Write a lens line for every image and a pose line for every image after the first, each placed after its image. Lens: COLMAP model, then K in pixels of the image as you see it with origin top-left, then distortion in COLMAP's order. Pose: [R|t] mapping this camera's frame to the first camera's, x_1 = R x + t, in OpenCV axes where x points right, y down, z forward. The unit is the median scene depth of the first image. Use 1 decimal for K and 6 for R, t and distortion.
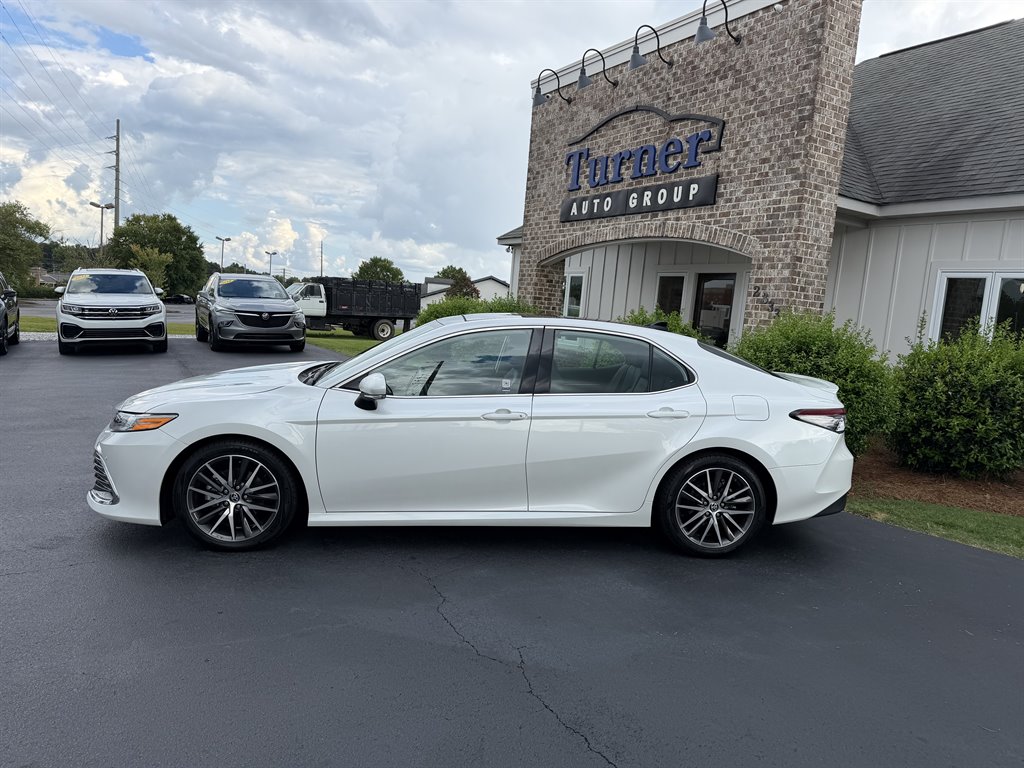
lens RADIAL K [[772.6, 0, 515.7], [0, 772.6, 396.4], [0, 0, 1]] dist [0.042465, -0.046839]
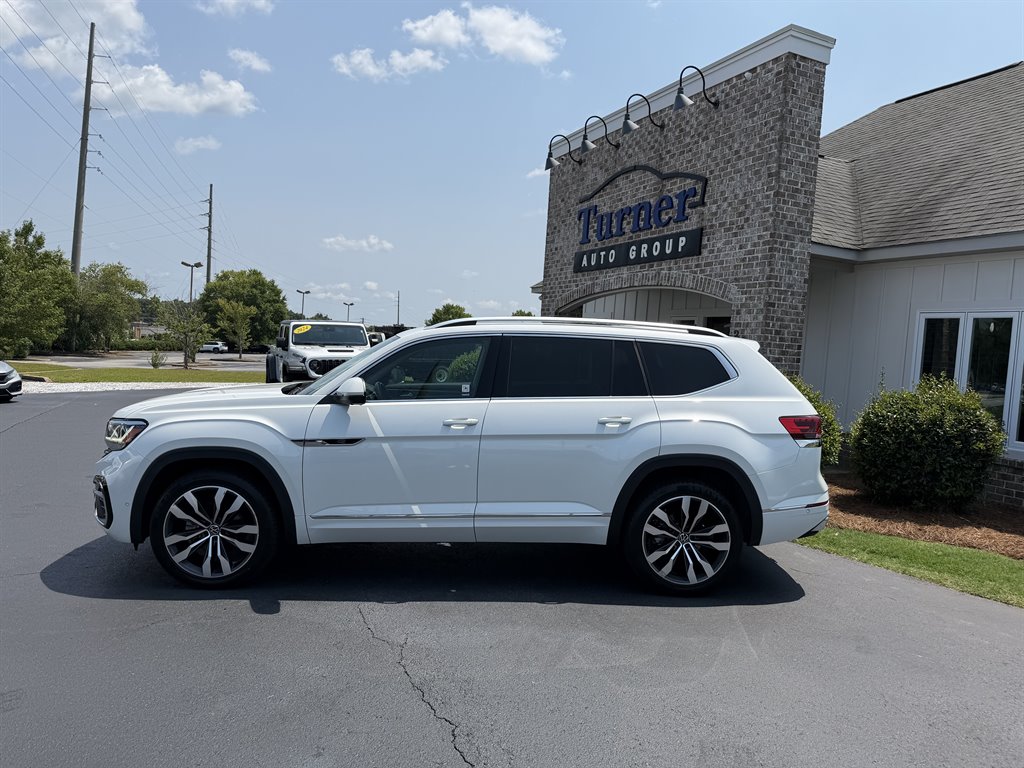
lens RADIAL K [[777.7, 0, 508.0], [0, 777.7, 390.5], [0, 0, 1]] dist [0.075438, -0.103889]
pose [[0.993417, -0.012904, -0.113827, 0.107553], [0.005724, 0.997985, -0.063184, 0.005953], [0.114413, 0.062116, 0.991489, -0.085555]]
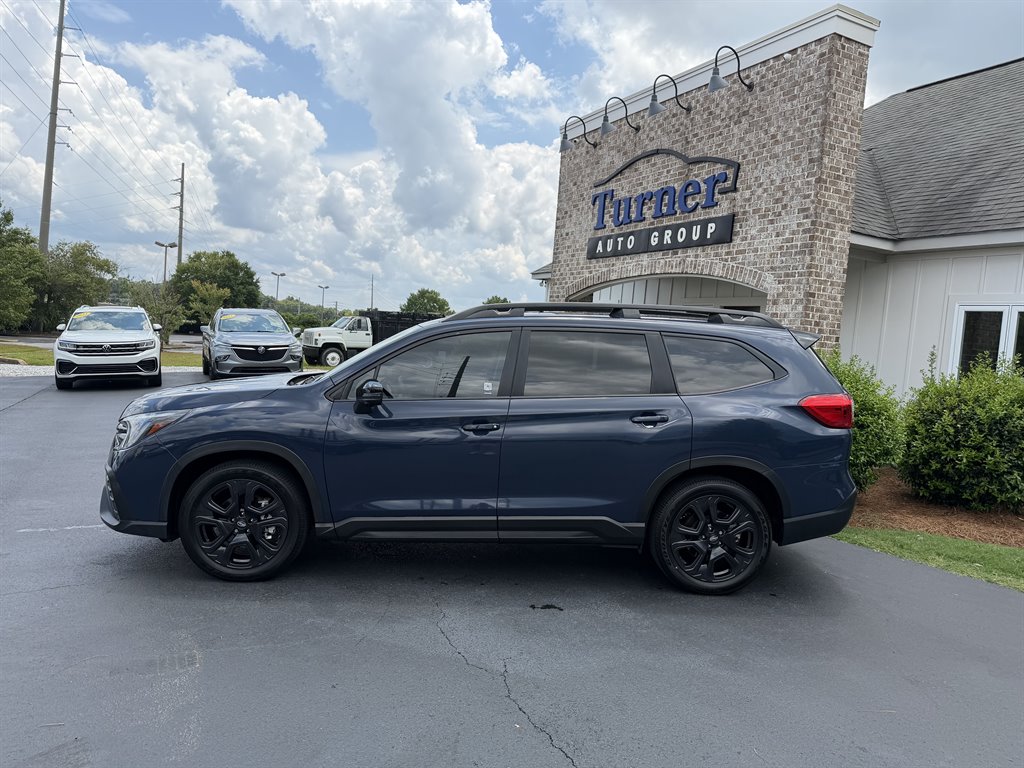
lens RADIAL K [[772.8, 0, 505.0], [0, 772.8, 384.3], [0, 0, 1]] dist [0.052687, -0.057720]
pose [[0.997189, -0.003050, -0.074860, 0.030573], [-0.000827, 0.998662, -0.051701, -0.003784], [0.074918, 0.051617, 0.995853, -0.044494]]
